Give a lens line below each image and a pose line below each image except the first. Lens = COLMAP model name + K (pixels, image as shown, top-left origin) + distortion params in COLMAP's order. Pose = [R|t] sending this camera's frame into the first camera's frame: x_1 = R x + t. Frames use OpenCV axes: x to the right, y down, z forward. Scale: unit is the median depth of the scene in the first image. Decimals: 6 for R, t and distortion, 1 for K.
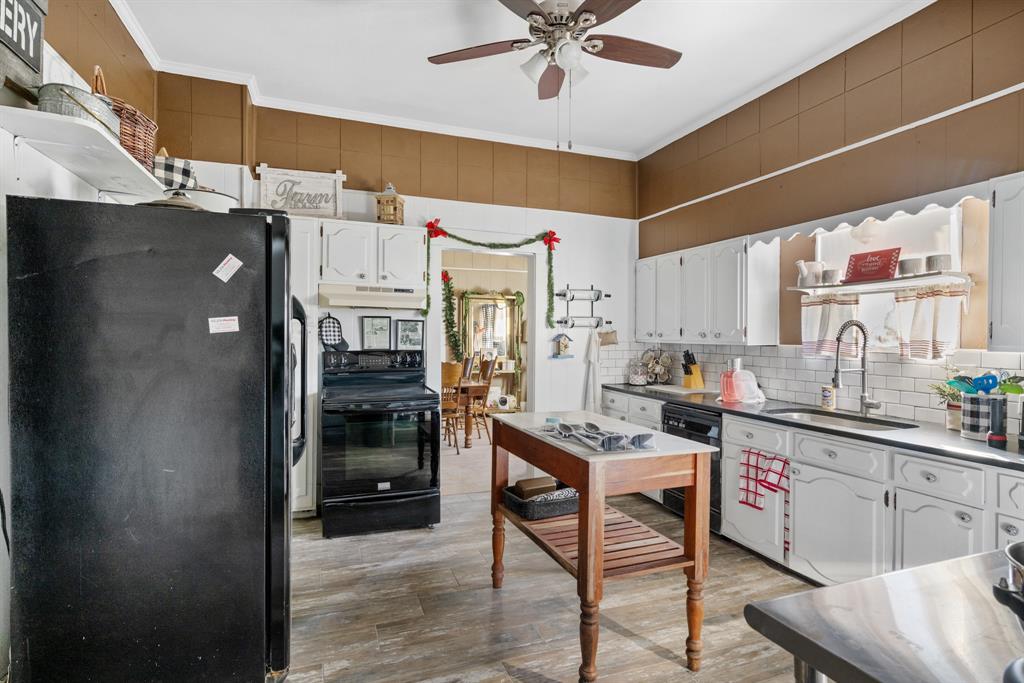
lens RADIAL K [[524.9, 0, 513.0], [0, 524.9, 335.7], [0, 0, 1]] dist [0.000178, -0.000018]
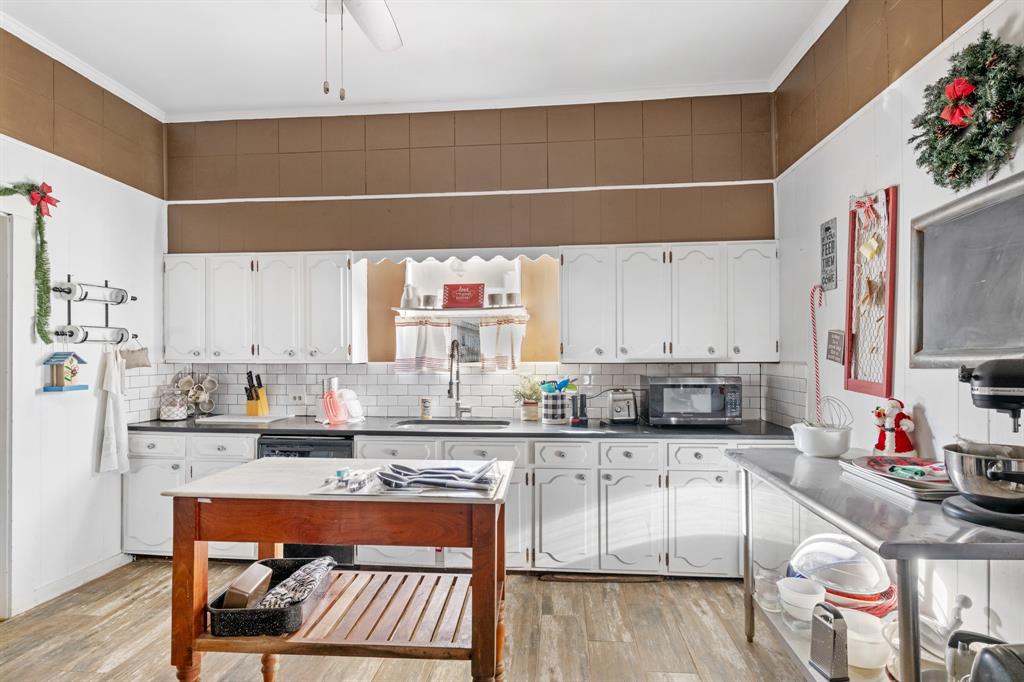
lens RADIAL K [[520.9, 0, 505.1], [0, 520.9, 351.8], [0, 0, 1]] dist [0.001752, 0.000681]
pose [[0.438175, -0.000736, 0.898890, -0.271376], [0.006373, 0.999977, -0.002288, 0.000645], [-0.898867, 0.006731, 0.438169, 0.287963]]
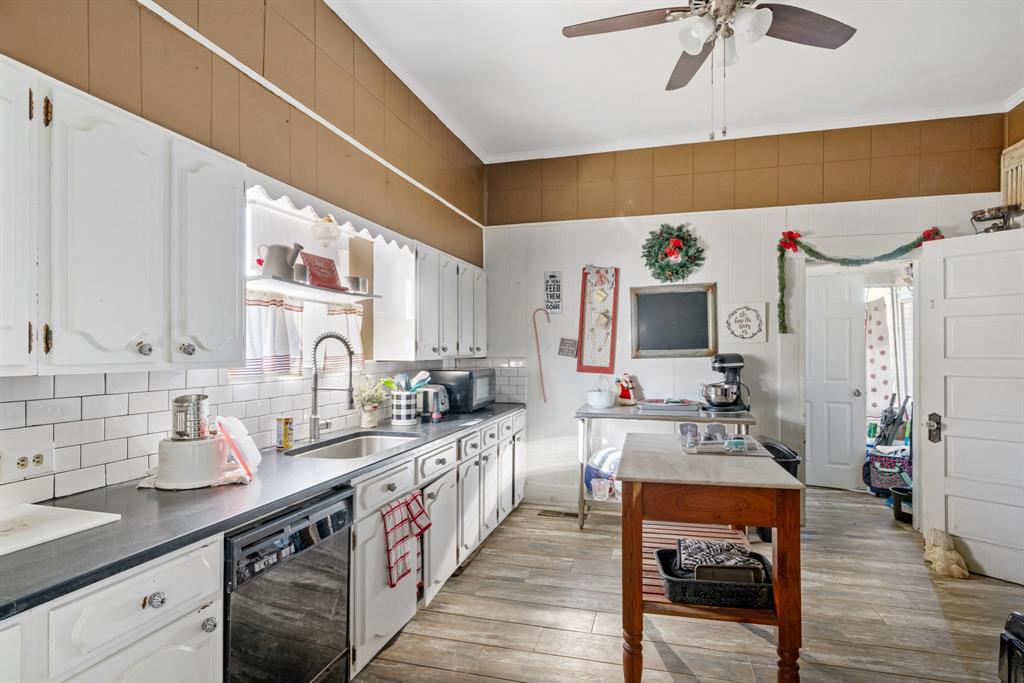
lens RADIAL K [[528.8, 0, 510.8], [0, 528.8, 348.2], [0, 0, 1]] dist [-0.000099, -0.000146]
pose [[-0.806195, 0.001859, 0.591647, -0.088092], [0.000549, 0.999997, -0.002394, 0.000406], [-0.591649, -0.001605, -0.806194, 1.152403]]
